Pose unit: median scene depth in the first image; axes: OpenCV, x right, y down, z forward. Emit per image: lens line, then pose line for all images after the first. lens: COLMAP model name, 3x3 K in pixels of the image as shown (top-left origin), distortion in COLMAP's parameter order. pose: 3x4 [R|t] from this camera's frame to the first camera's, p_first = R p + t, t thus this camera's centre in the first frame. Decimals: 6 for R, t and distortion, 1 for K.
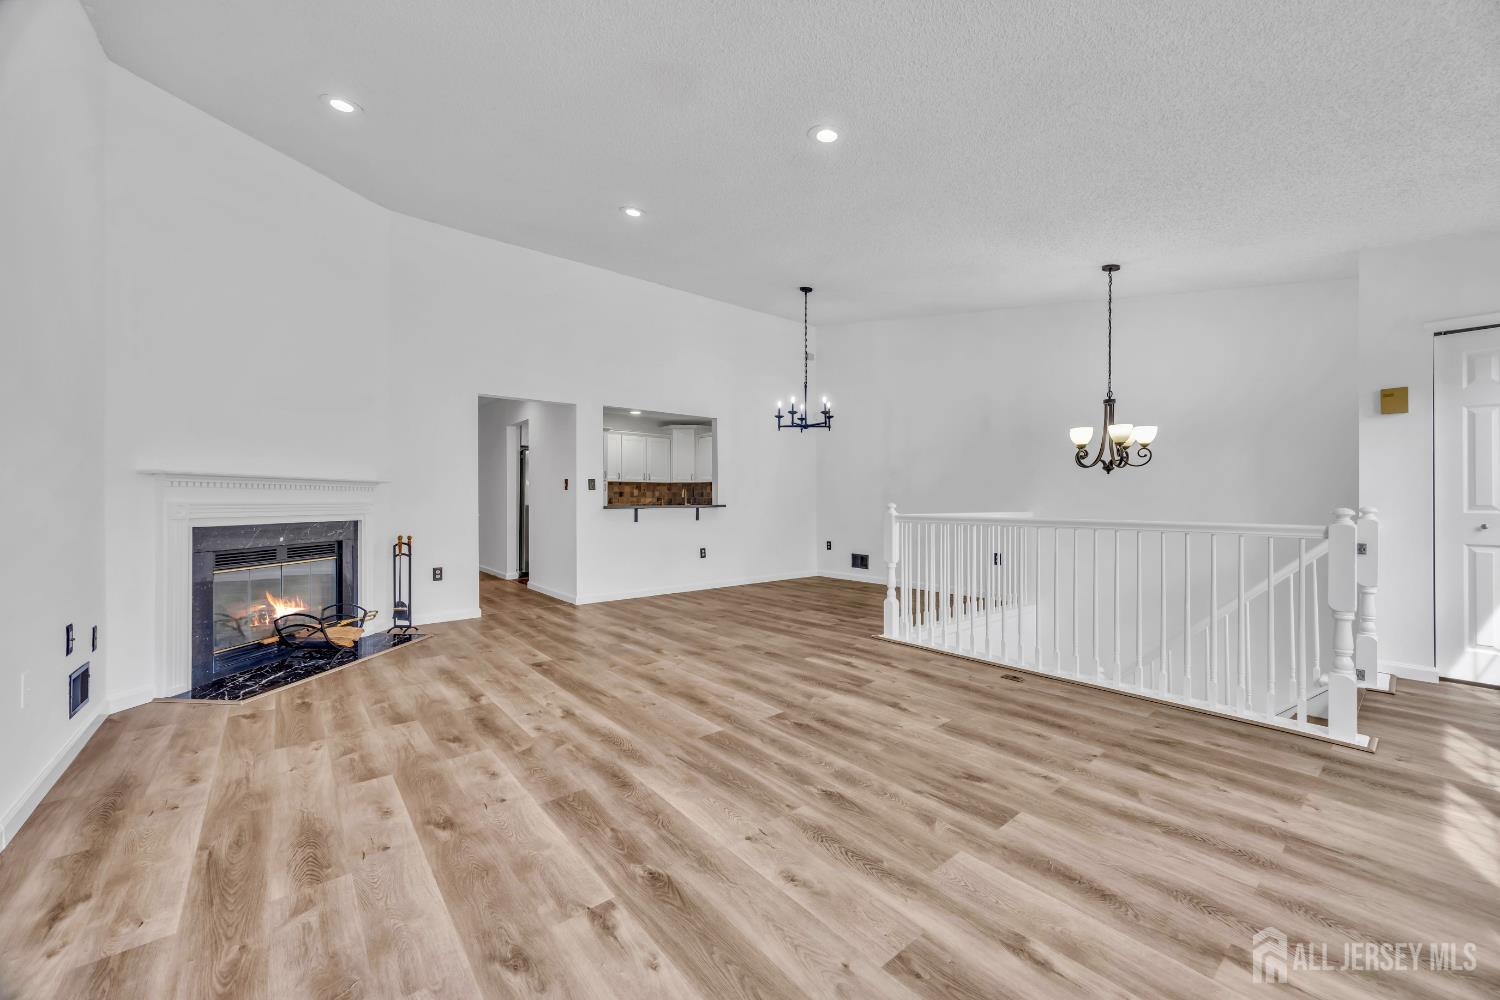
lens RADIAL K [[571.9, 0, 756.8], [0, 571.9, 500.7], [0, 0, 1]] dist [0.000498, -0.000044]
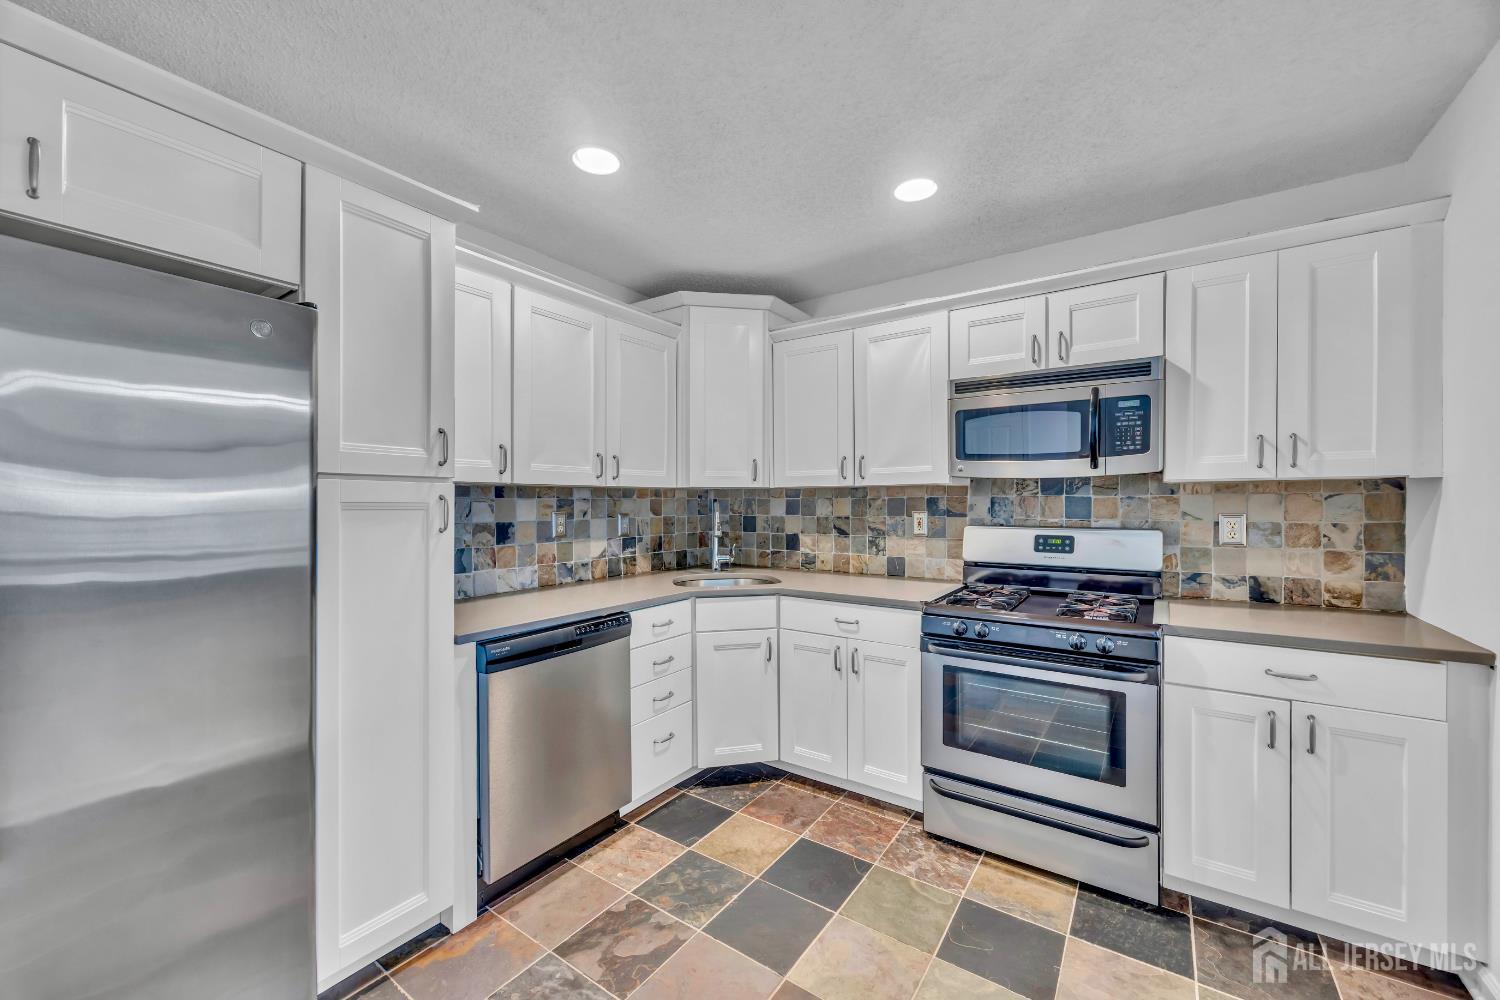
lens RADIAL K [[583.6, 0, 743.8], [0, 583.6, 503.5], [0, 0, 1]] dist [-0.000315, 0.000502]
pose [[0.965628, -0.003900, 0.259898, -0.197438], [0.003534, 0.999992, 0.001874, -0.023841], [-0.259903, -0.000891, 0.965634, 0.707402]]
